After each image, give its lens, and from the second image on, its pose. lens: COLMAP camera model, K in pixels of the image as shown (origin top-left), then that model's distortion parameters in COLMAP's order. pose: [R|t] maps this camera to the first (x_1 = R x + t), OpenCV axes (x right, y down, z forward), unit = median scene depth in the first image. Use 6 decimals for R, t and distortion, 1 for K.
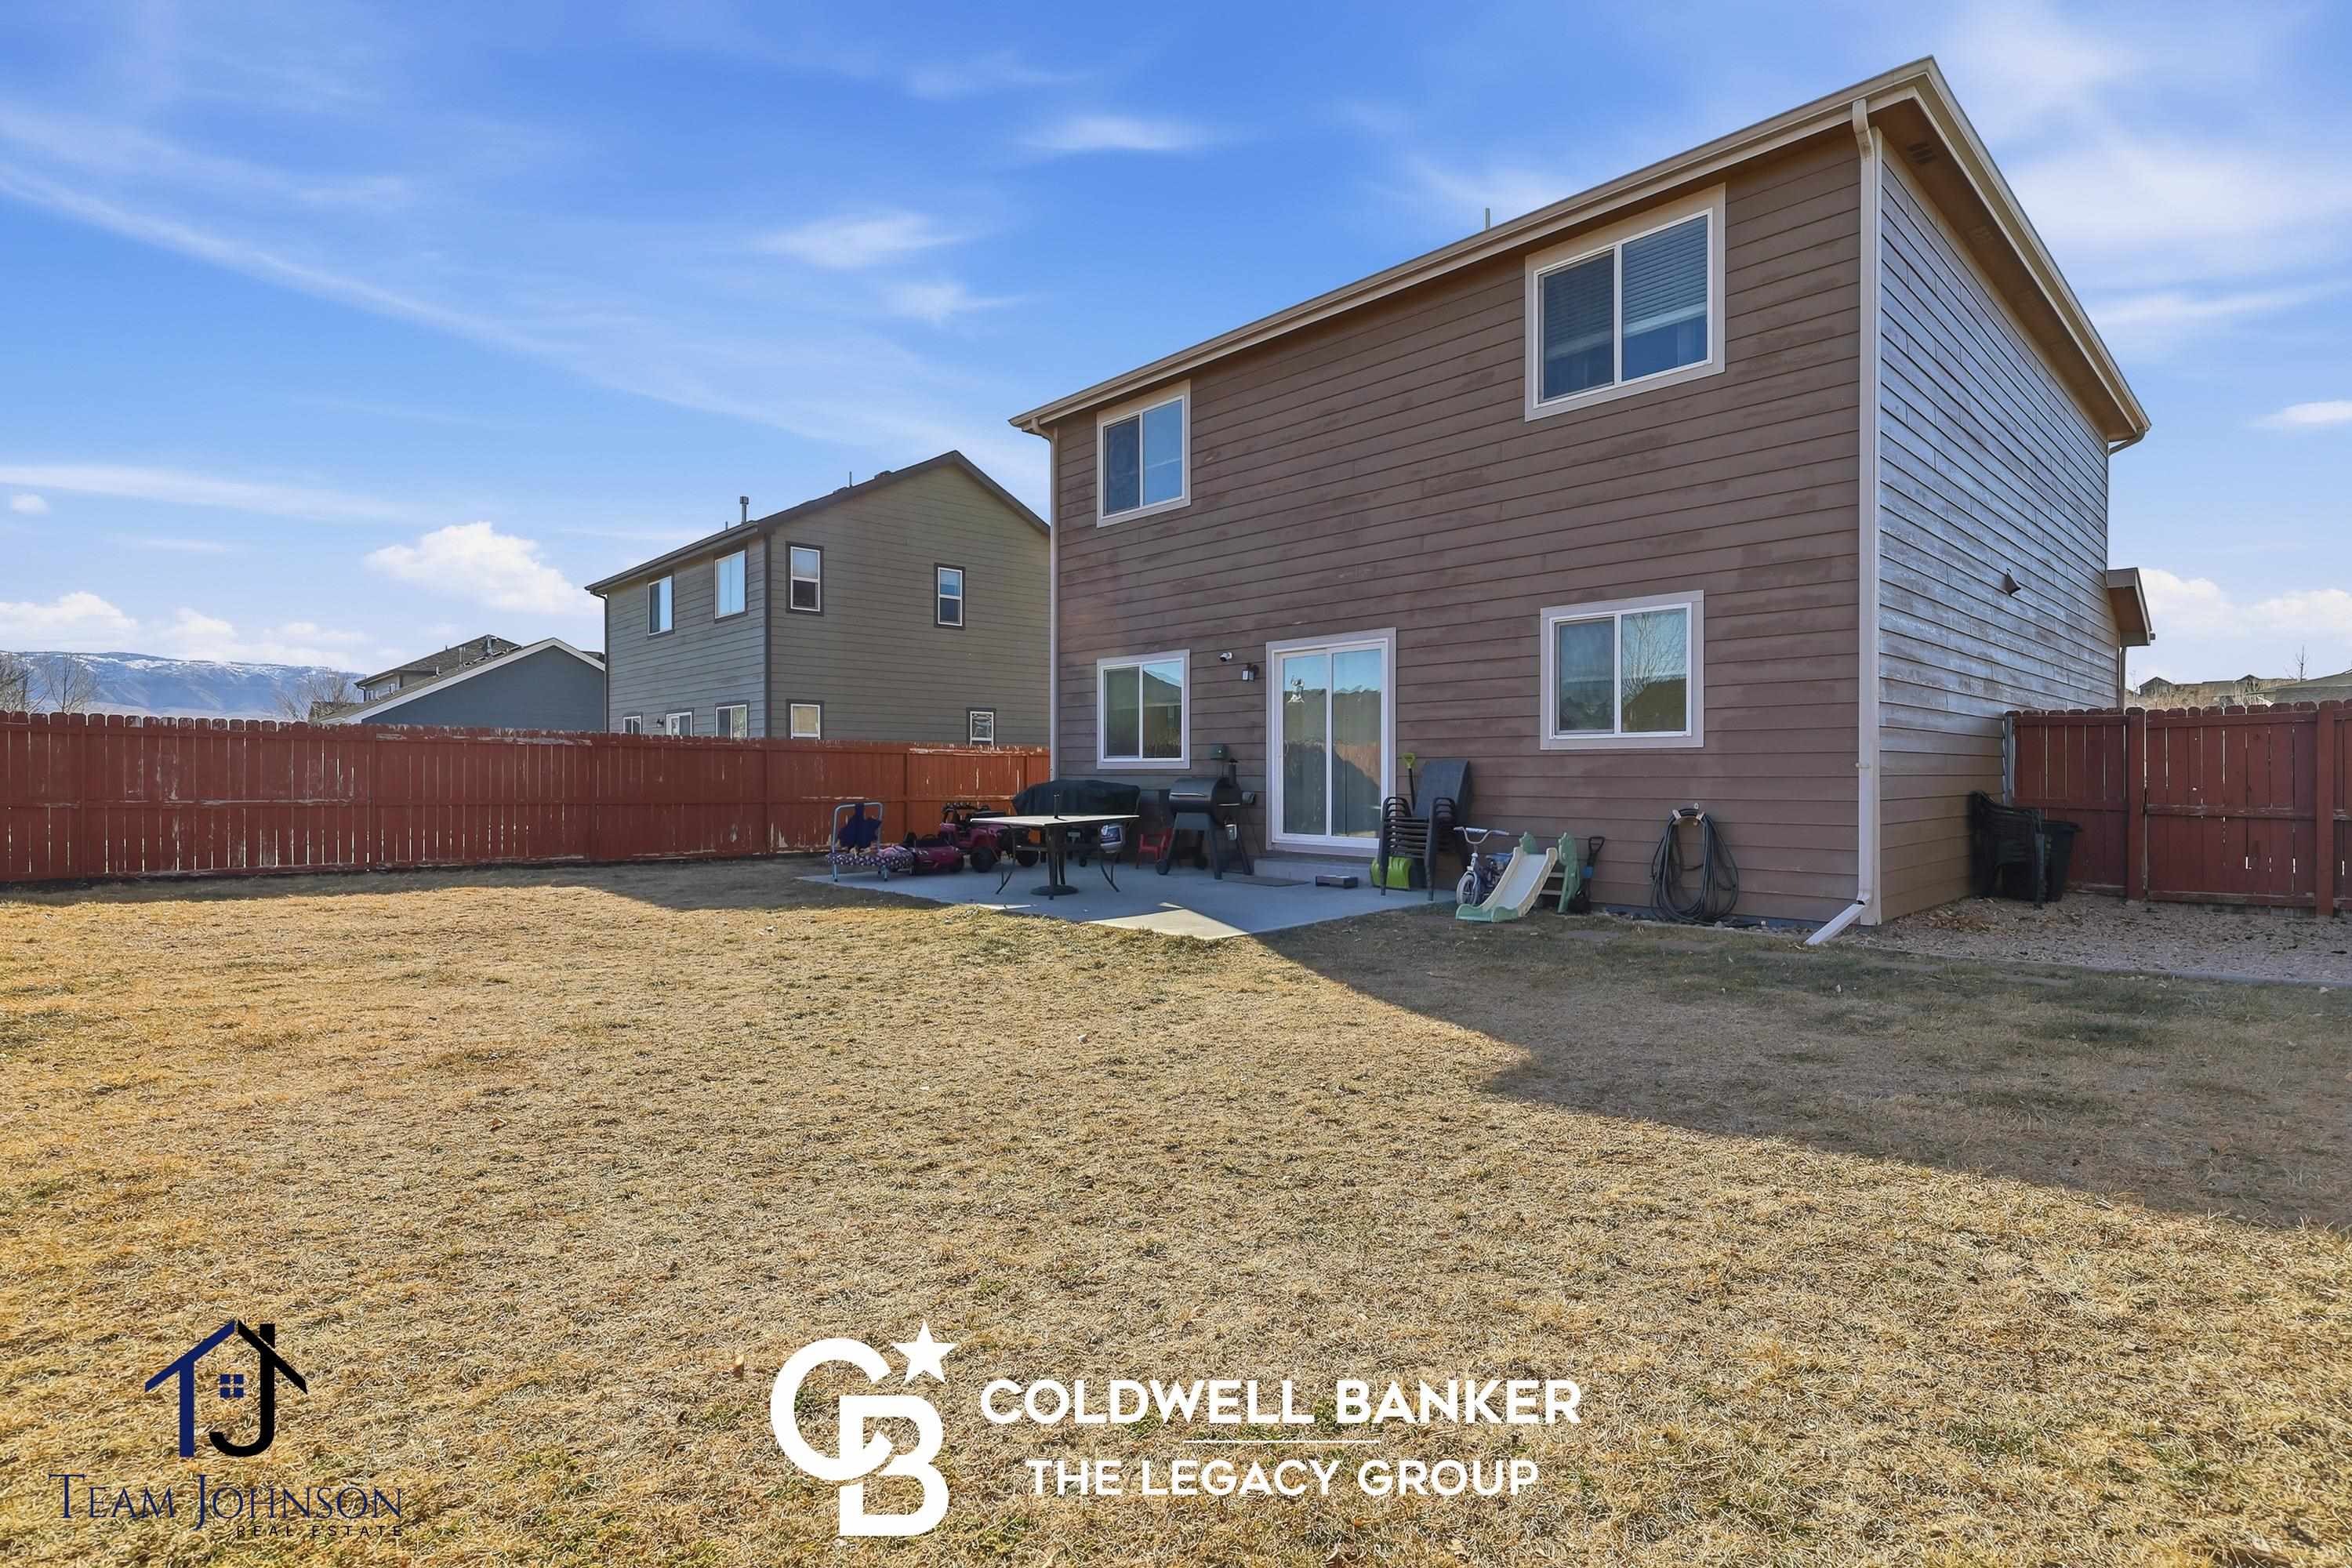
lens RADIAL K [[1113.2, 0, 1164.6], [0, 1113.2, 784.4], [0, 0, 1]] dist [0.006465, -0.001231]
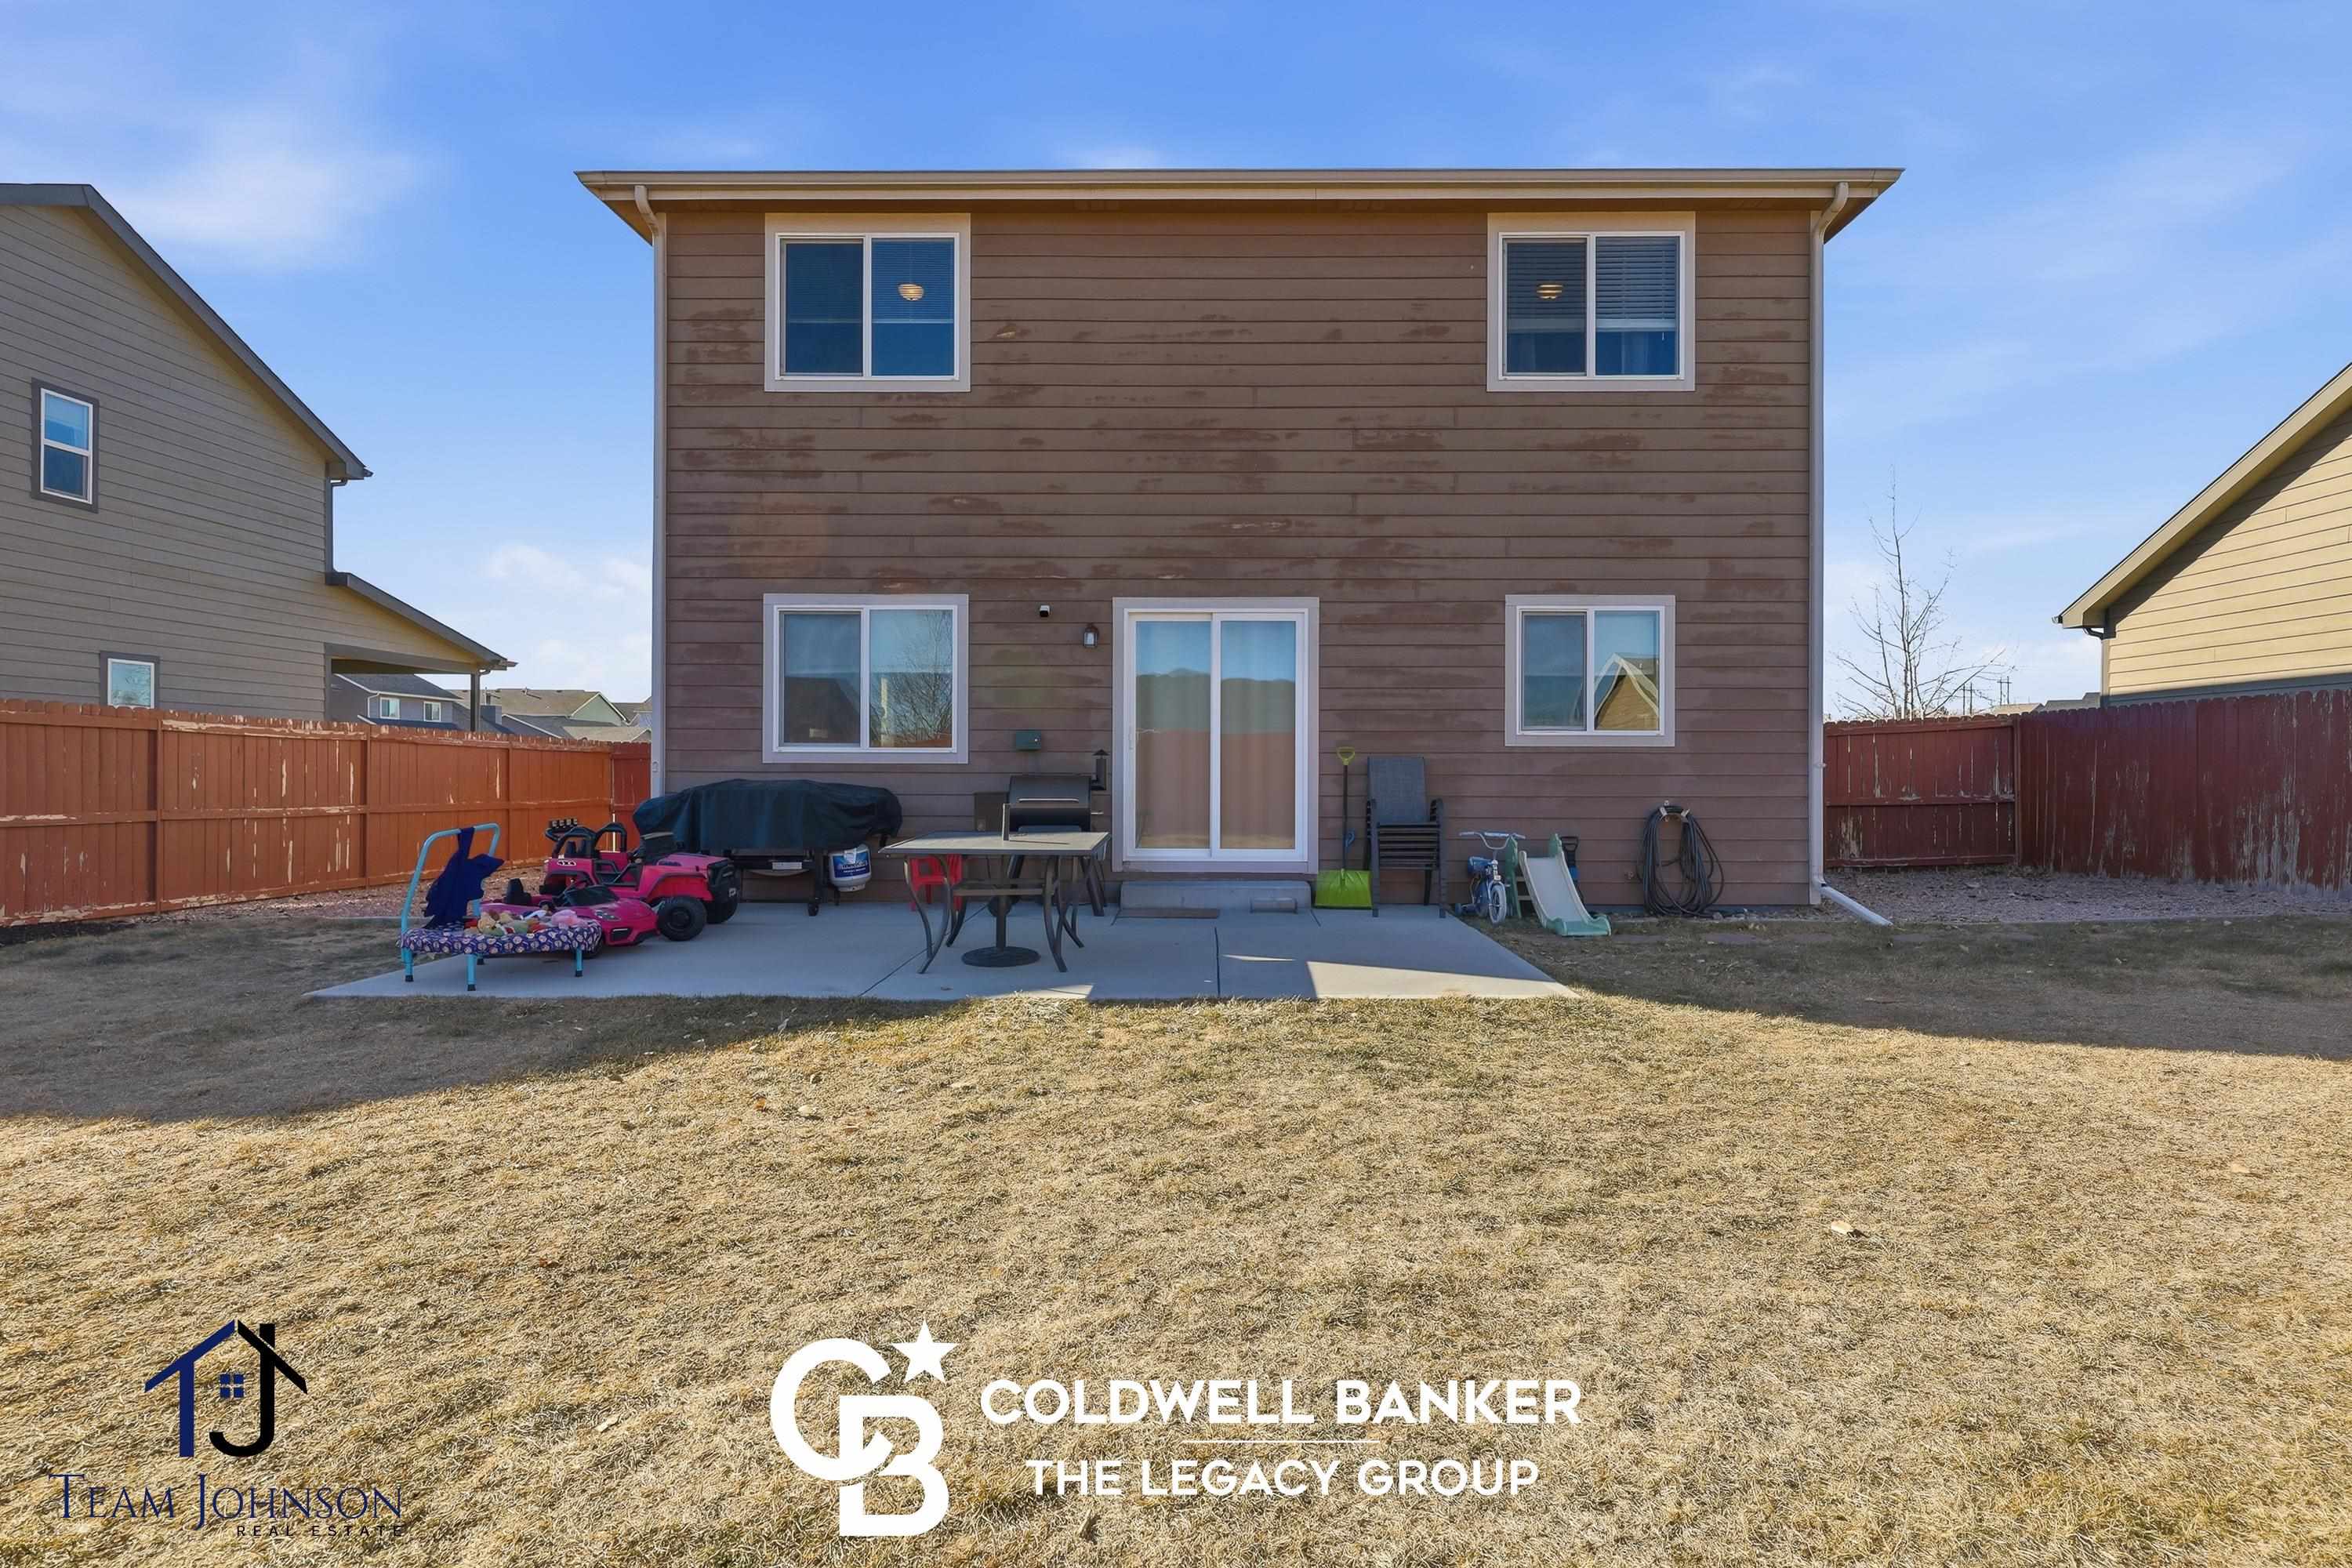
lens RADIAL K [[1113.2, 0, 1180.6], [0, 1113.2, 773.1], [0, 0, 1]] dist [0.006465, -0.001231]
pose [[0.694997, 0.001382, 0.719011, -0.514981], [0.003898, 0.999976, -0.005689, -0.004070], [-0.719002, 0.006756, 0.694975, 0.538544]]
